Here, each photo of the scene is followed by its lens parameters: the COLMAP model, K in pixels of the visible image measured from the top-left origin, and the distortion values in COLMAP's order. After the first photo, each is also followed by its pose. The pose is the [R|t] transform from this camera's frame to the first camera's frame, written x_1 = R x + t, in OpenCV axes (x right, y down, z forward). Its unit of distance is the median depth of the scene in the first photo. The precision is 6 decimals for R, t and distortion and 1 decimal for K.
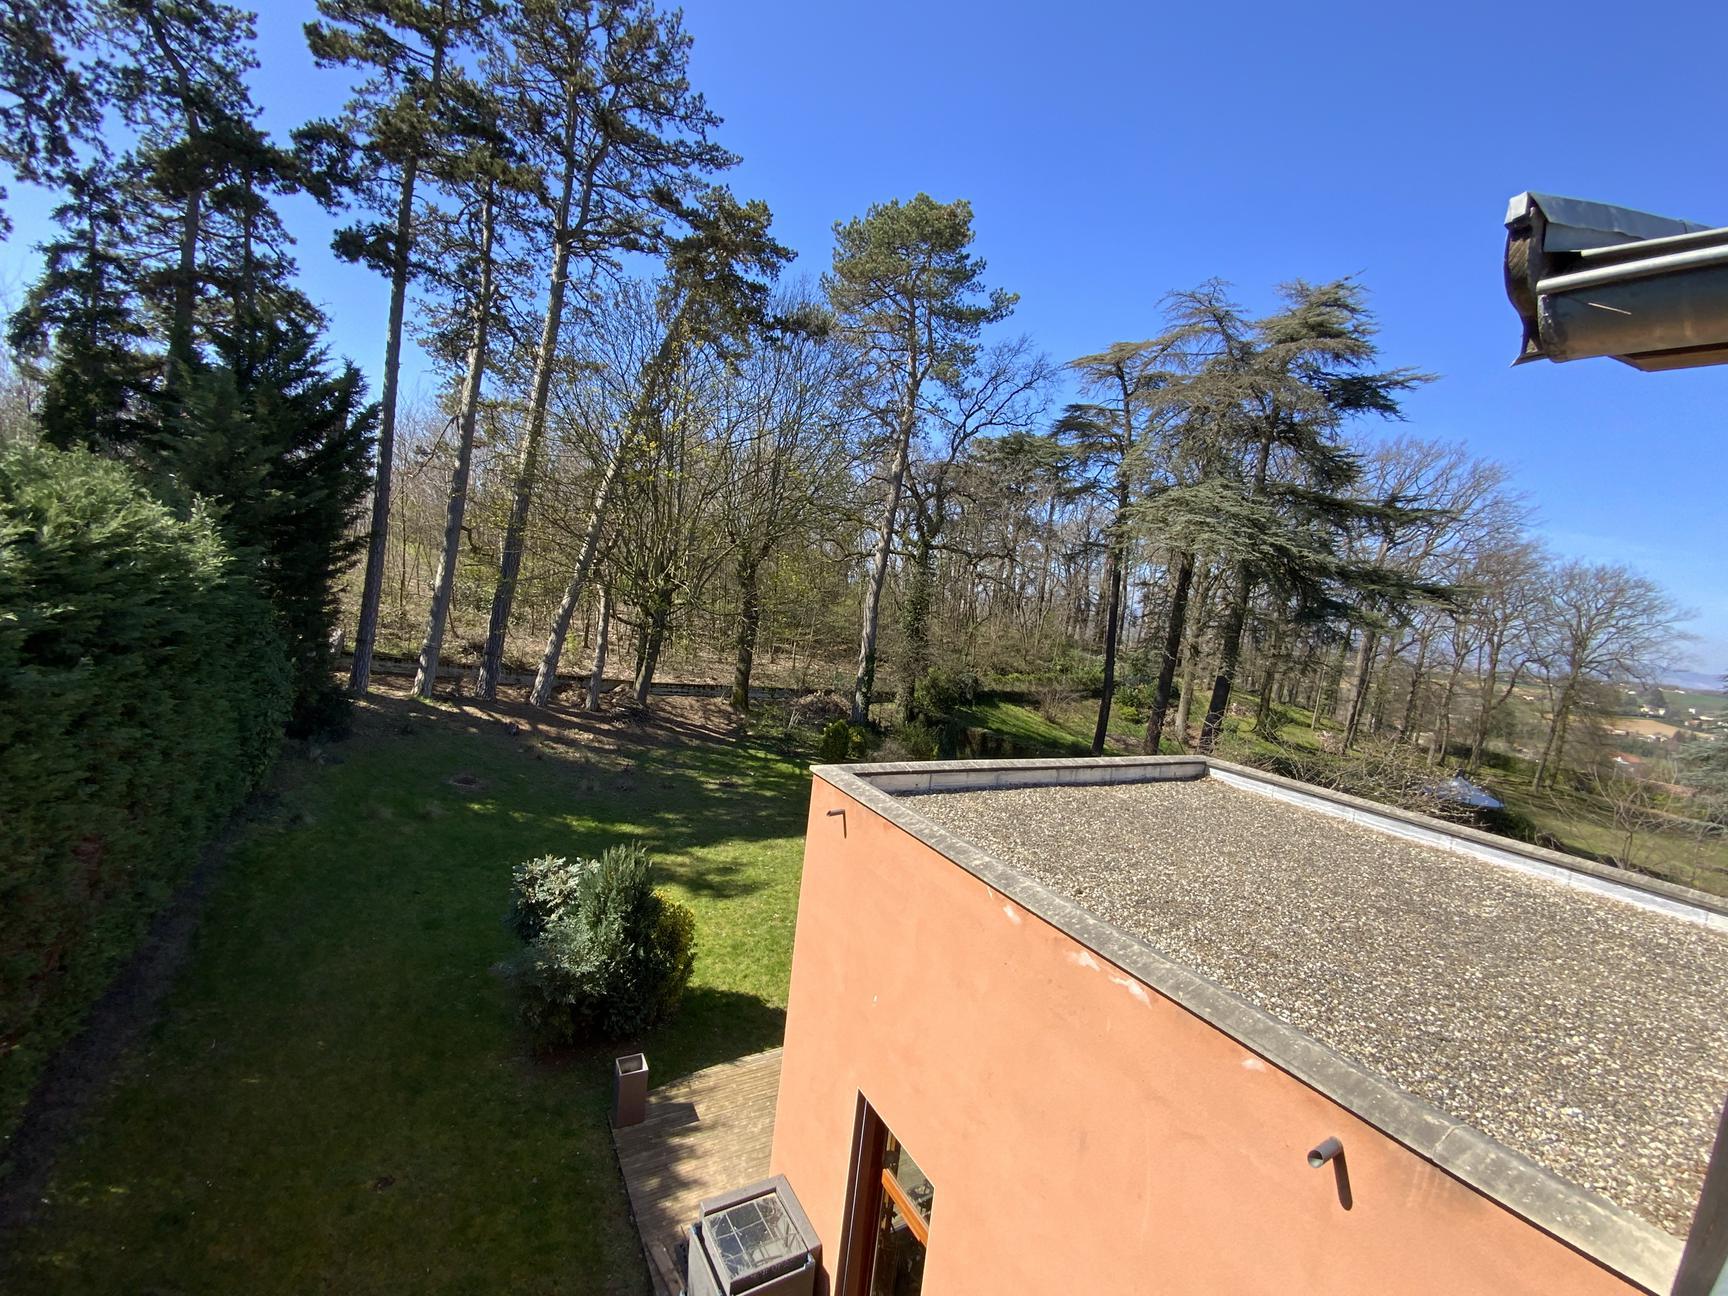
lens RADIAL K [[712.0, 0, 866.6], [0, 712.0, 651.9], [0, 0, 1]] dist [0.003301, -0.006970]
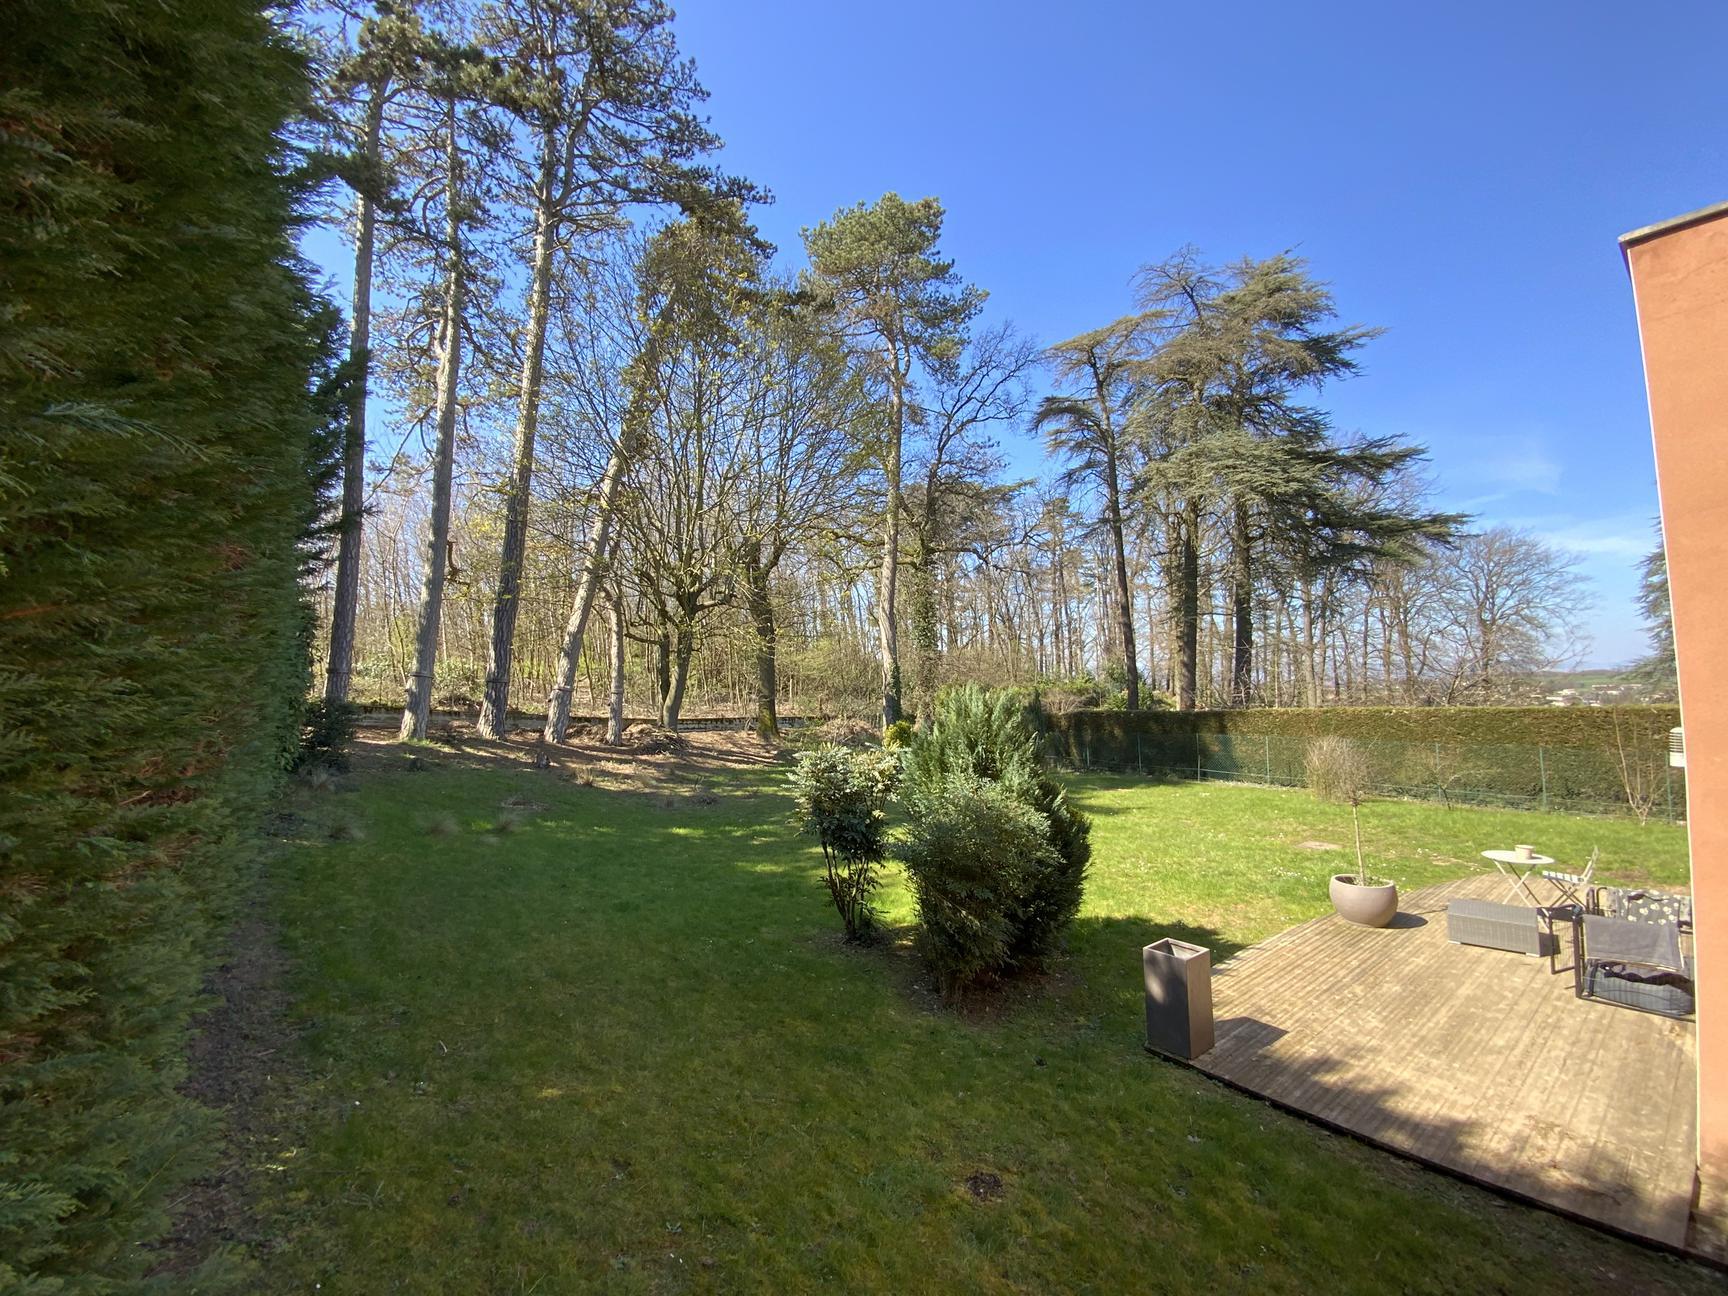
lens RADIAL K [[712.0, 0, 859.3], [0, 712.0, 650.4], [0, 0, 1]] dist [0.003301, -0.006970]
pose [[0.981382, -0.127782, 0.143395, -0.183510], [0.146698, 0.980578, -0.130180, 0.106346], [-0.123976, 0.148792, 0.981066, 0.117255]]
